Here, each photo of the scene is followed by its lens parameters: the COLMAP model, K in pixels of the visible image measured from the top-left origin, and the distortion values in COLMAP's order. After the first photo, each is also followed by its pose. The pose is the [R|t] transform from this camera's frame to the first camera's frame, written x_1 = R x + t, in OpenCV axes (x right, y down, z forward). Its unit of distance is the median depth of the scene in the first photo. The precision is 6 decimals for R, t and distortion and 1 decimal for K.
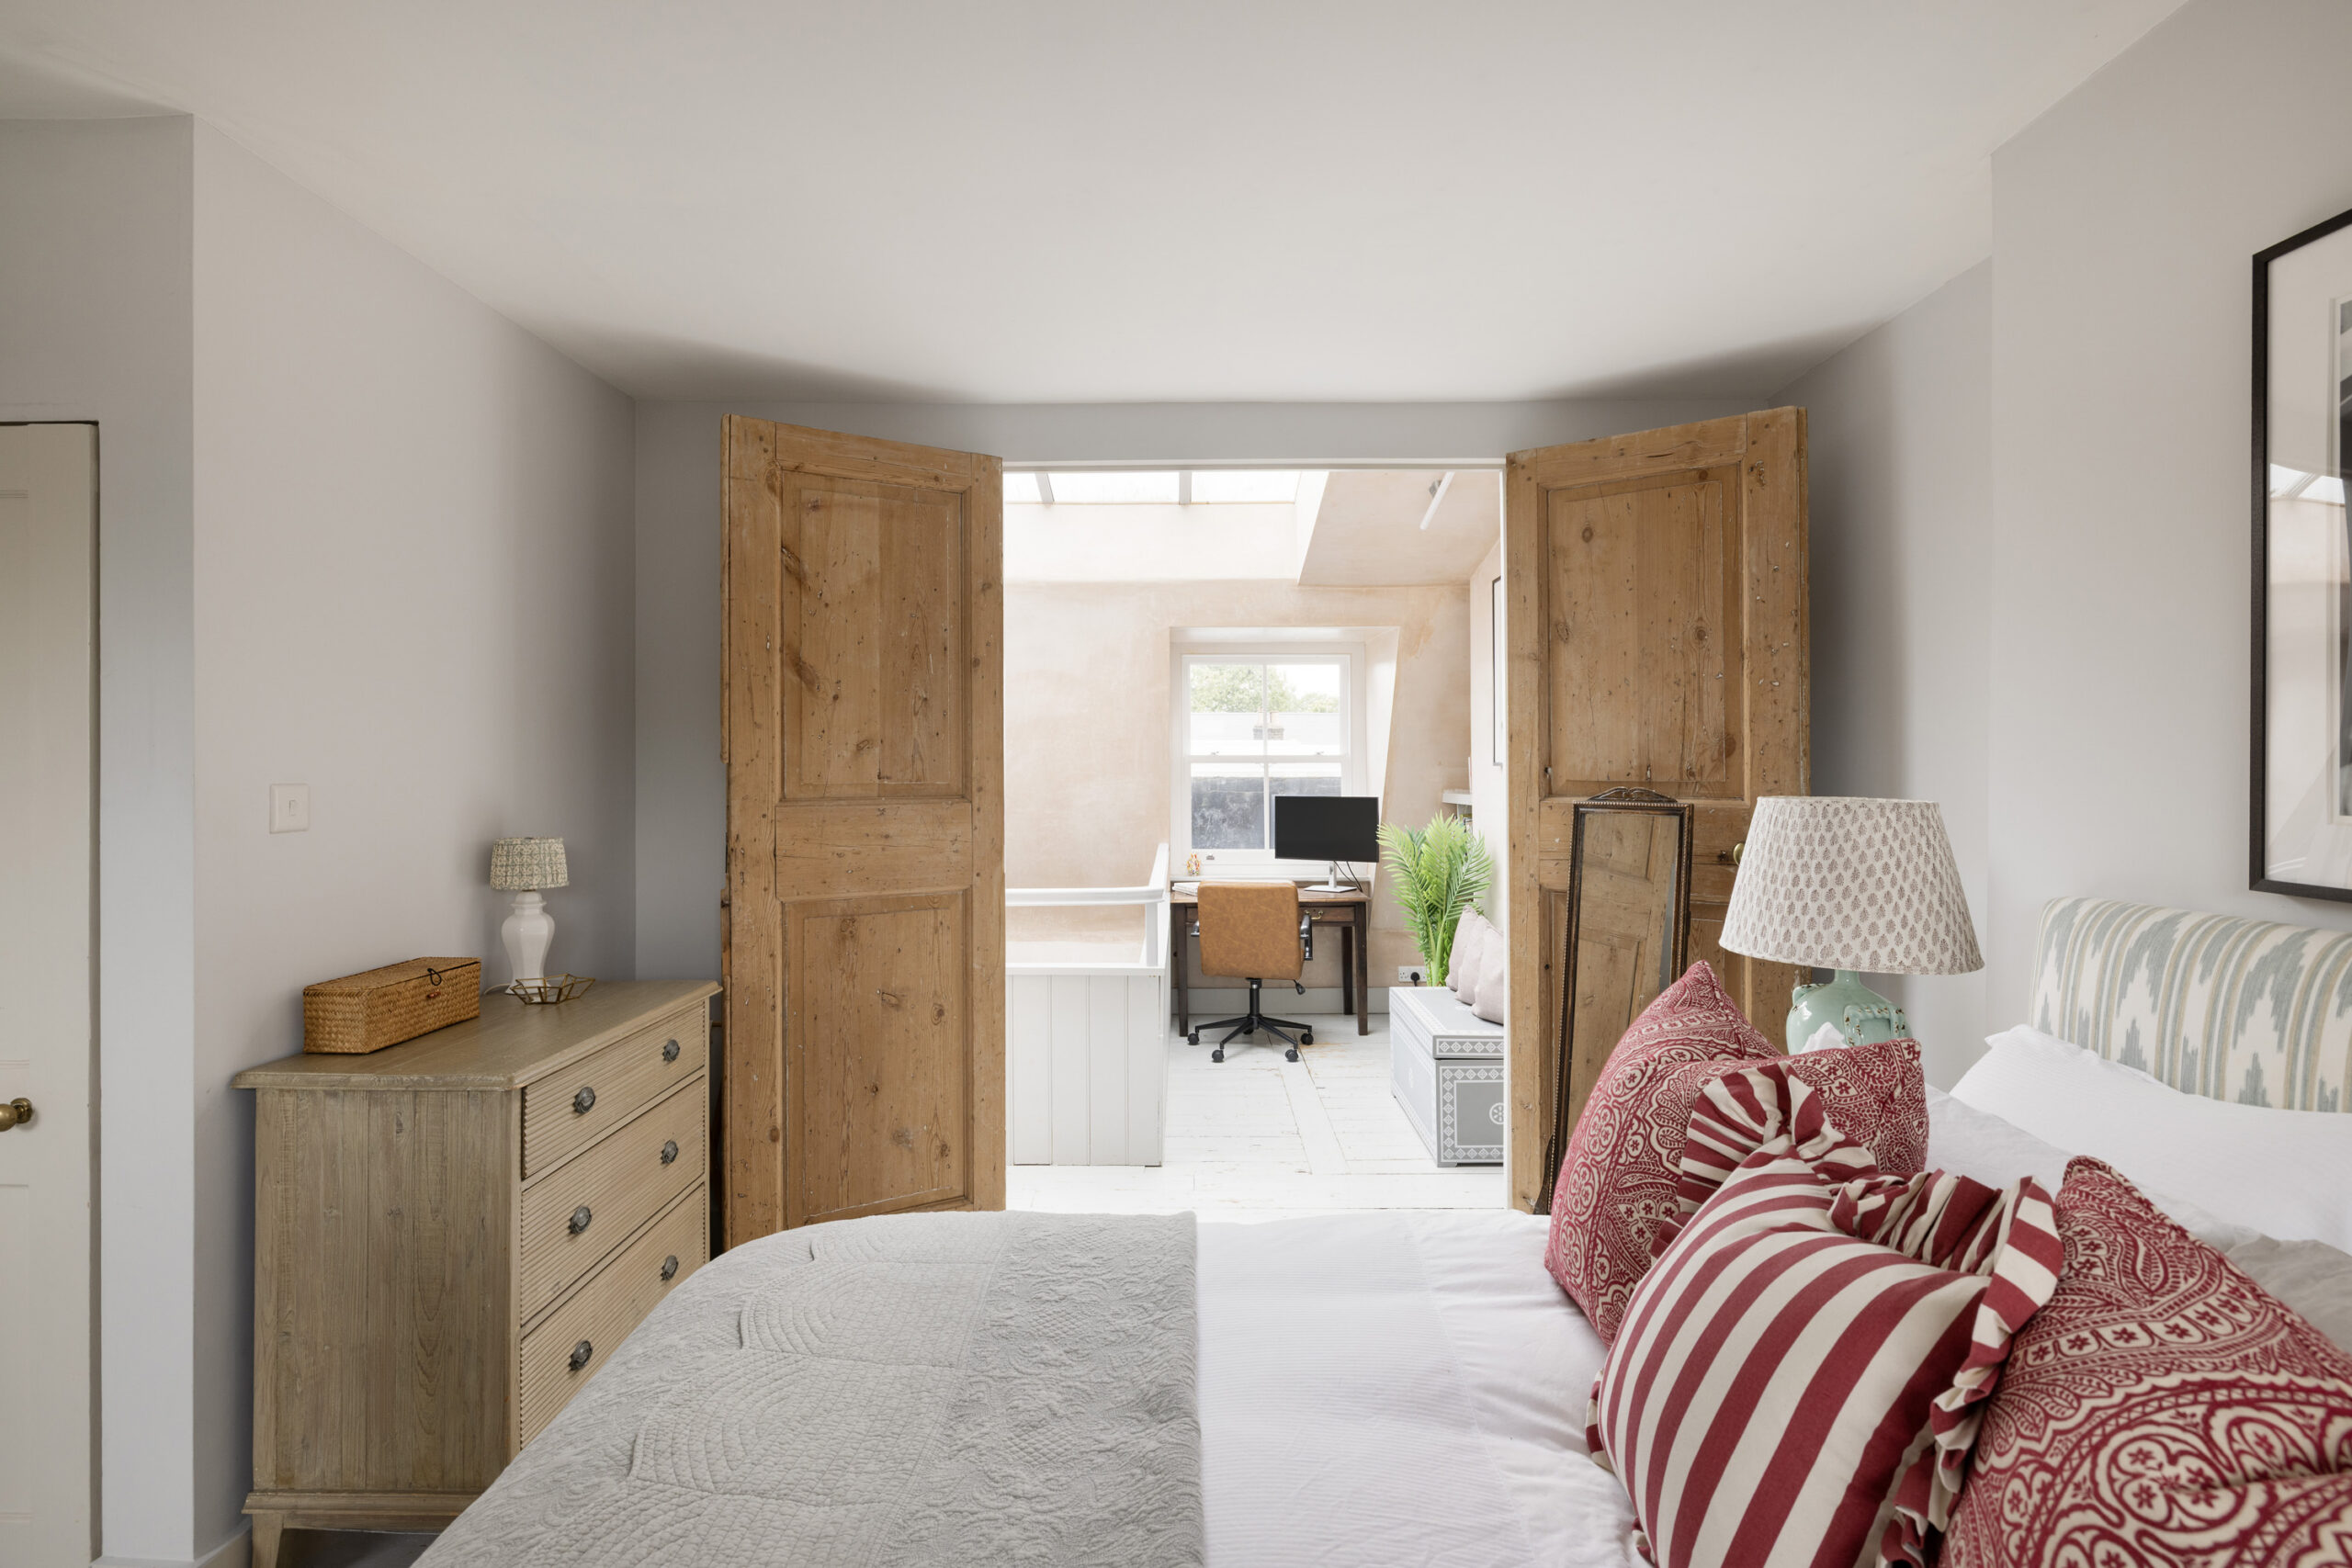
lens RADIAL K [[1154.9, 0, 1190.0], [0, 1154.9, 777.5], [0, 0, 1]] dist [-0.002009, 0.000057]
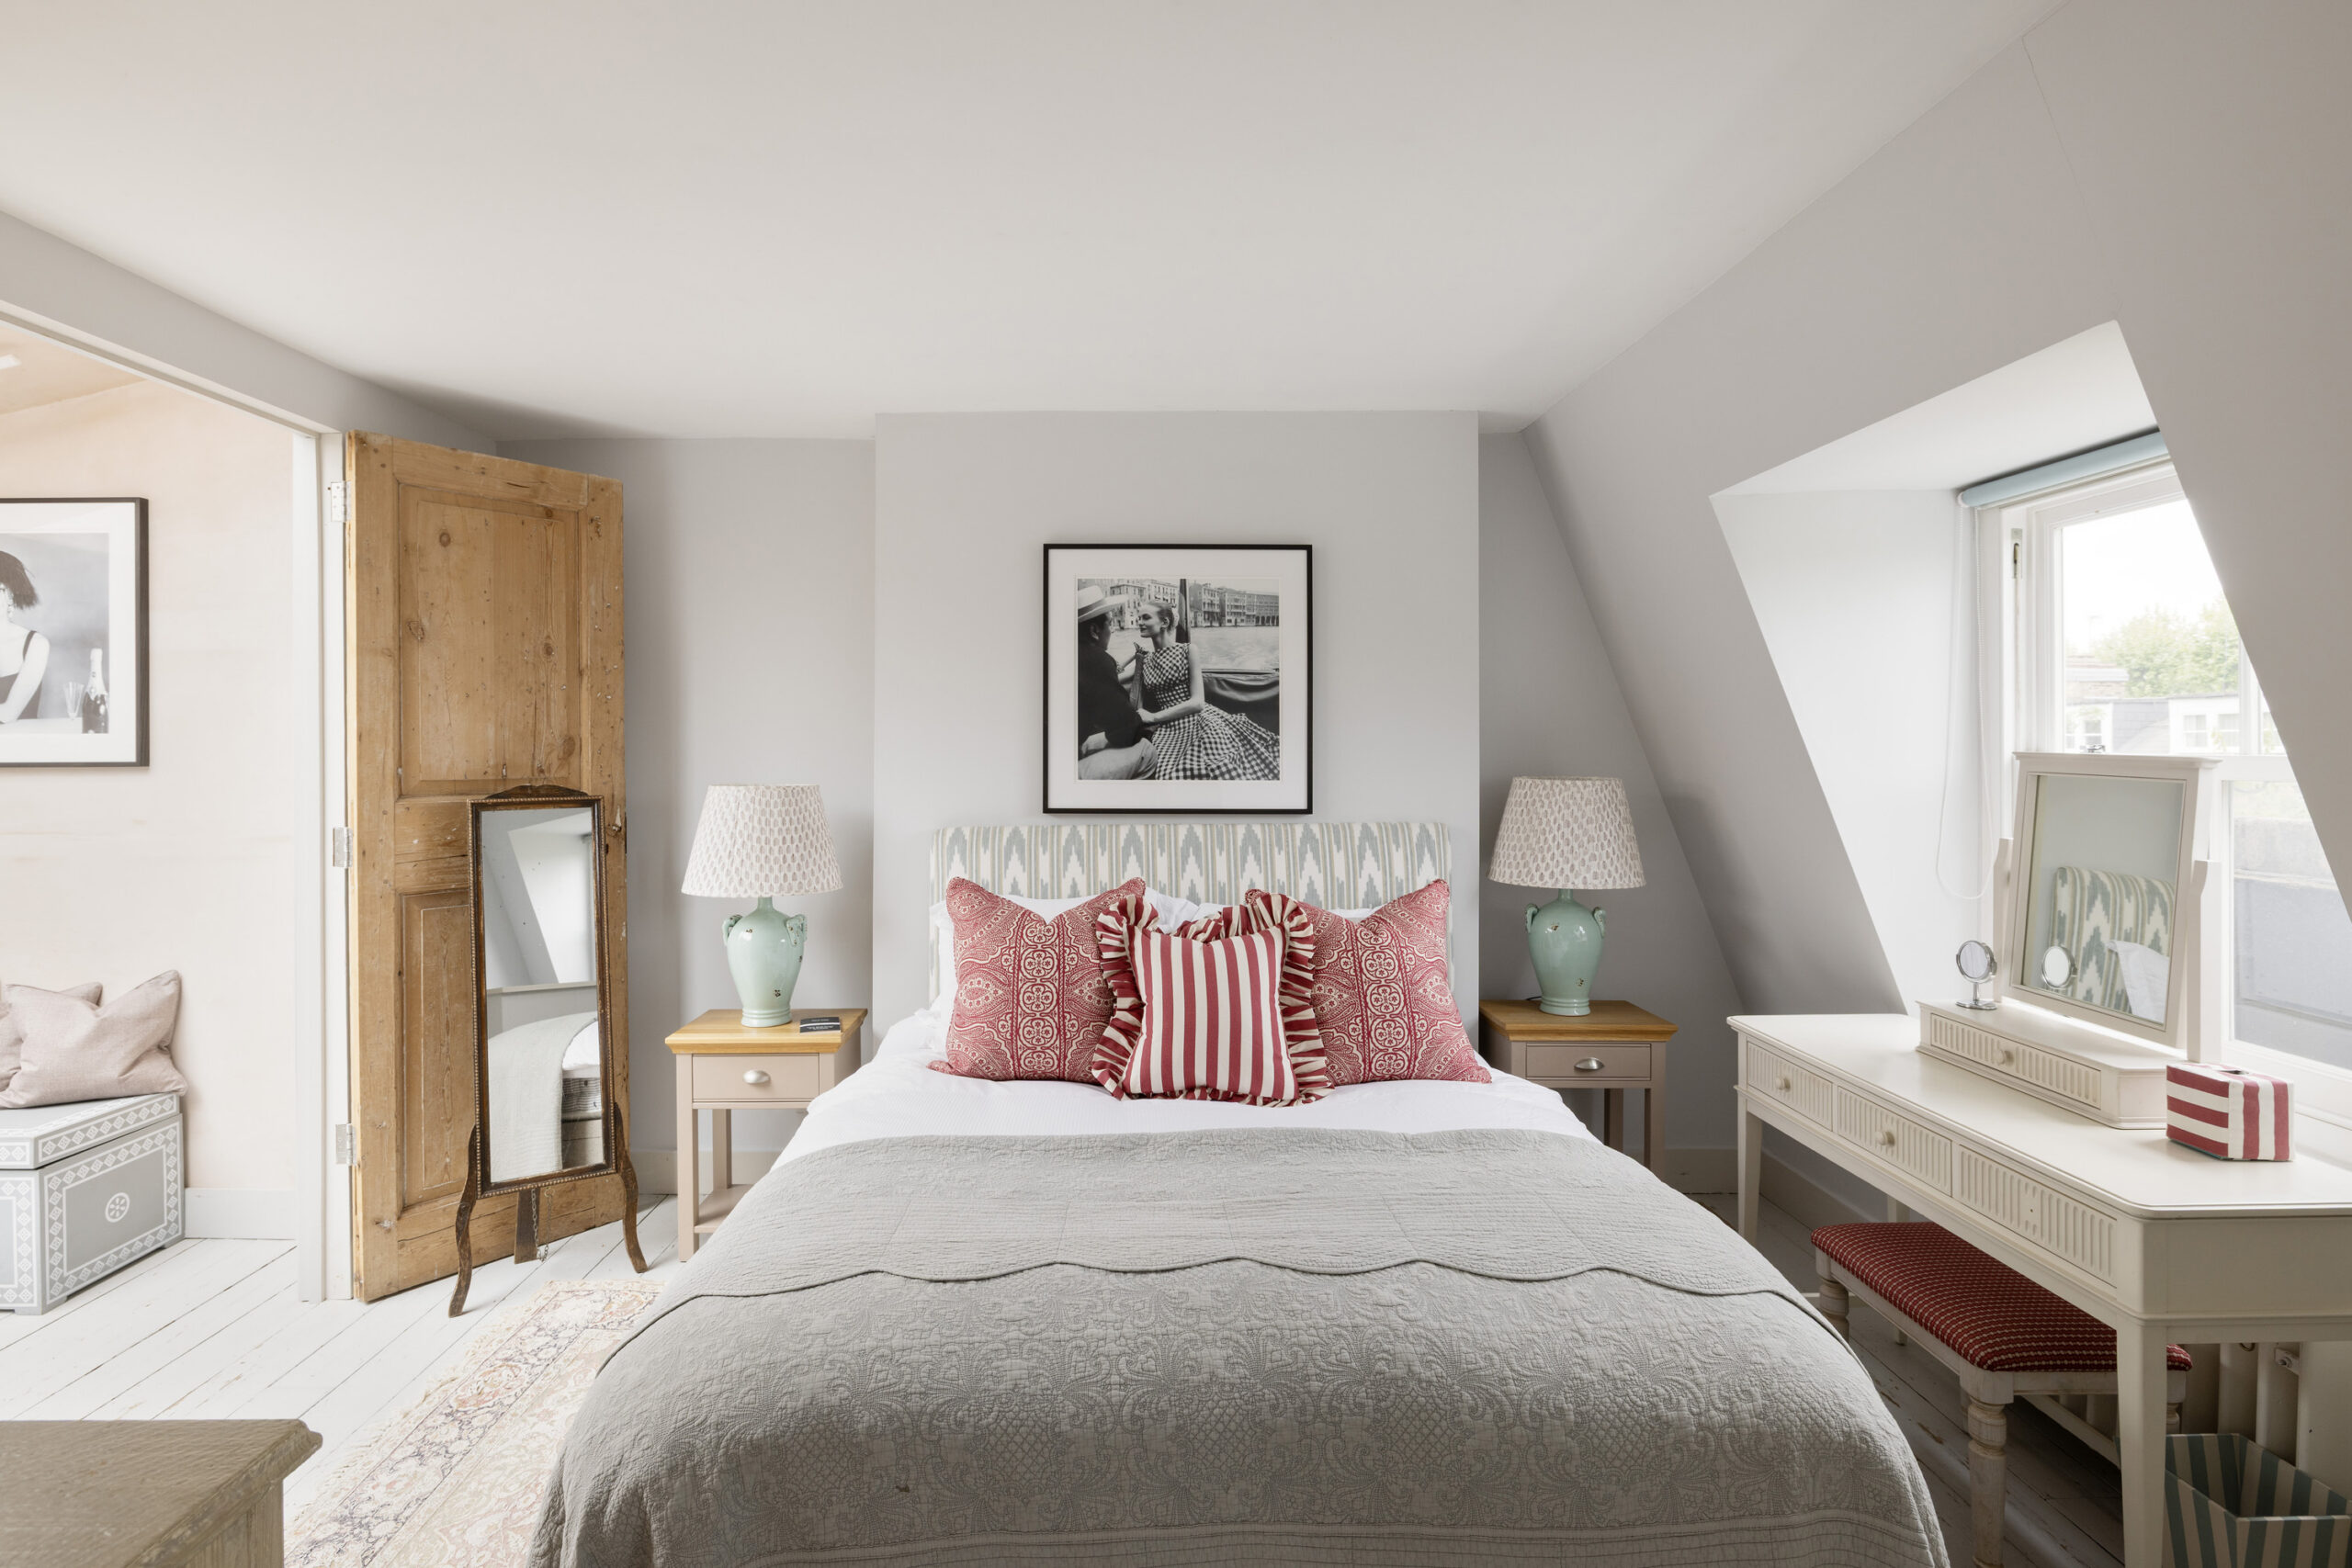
lens RADIAL K [[1154.9, 0, 1178.7], [0, 1154.9, 768.1], [0, 0, 1]] dist [-0.002009, 0.000057]
pose [[-0.023919, -0.020411, 0.999506, -0.707789], [0.015930, 0.999657, 0.020795, -0.019147], [-0.999587, 0.016420, -0.023585, 0.384050]]
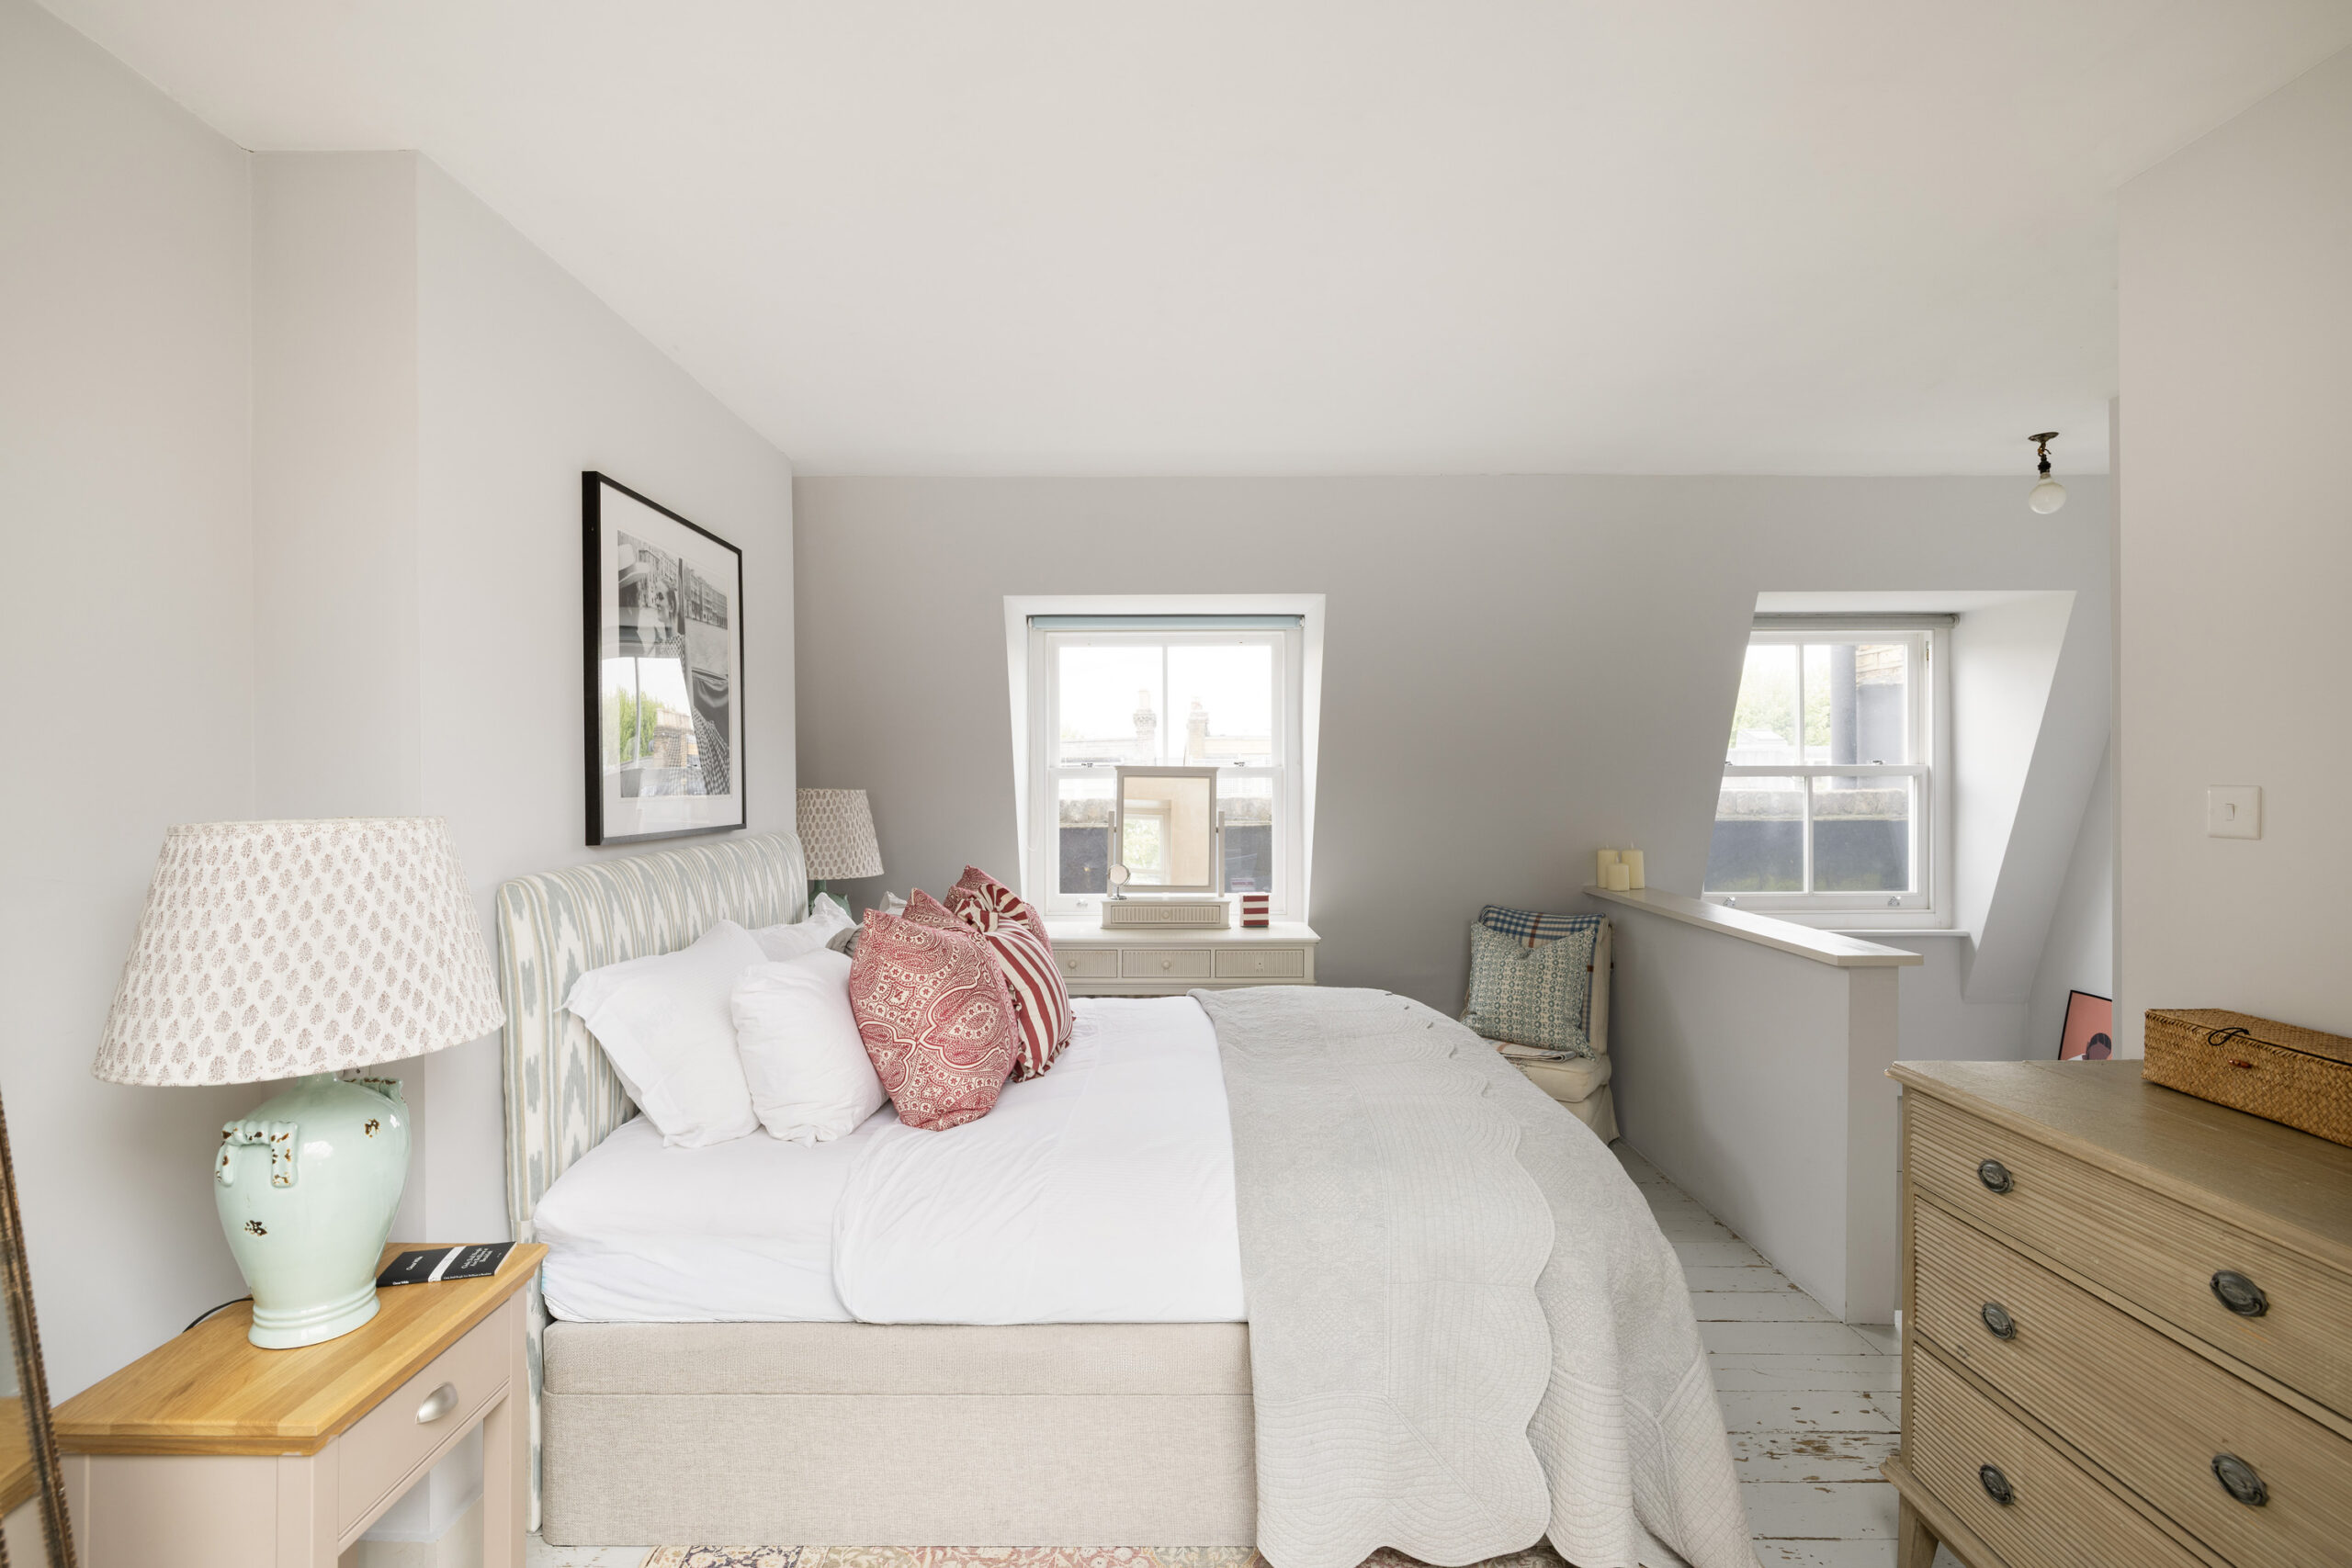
lens RADIAL K [[1075.4, 0, 1167.3], [0, 1075.4, 774.1], [0, 0, 1]] dist [-0.000267, -0.000021]
pose [[-0.999967, 0.005714, -0.005727, 0.044384], [0.005637, 0.999896, 0.013309, -0.011382], [0.005802, 0.013277, -0.999895, 1.264720]]
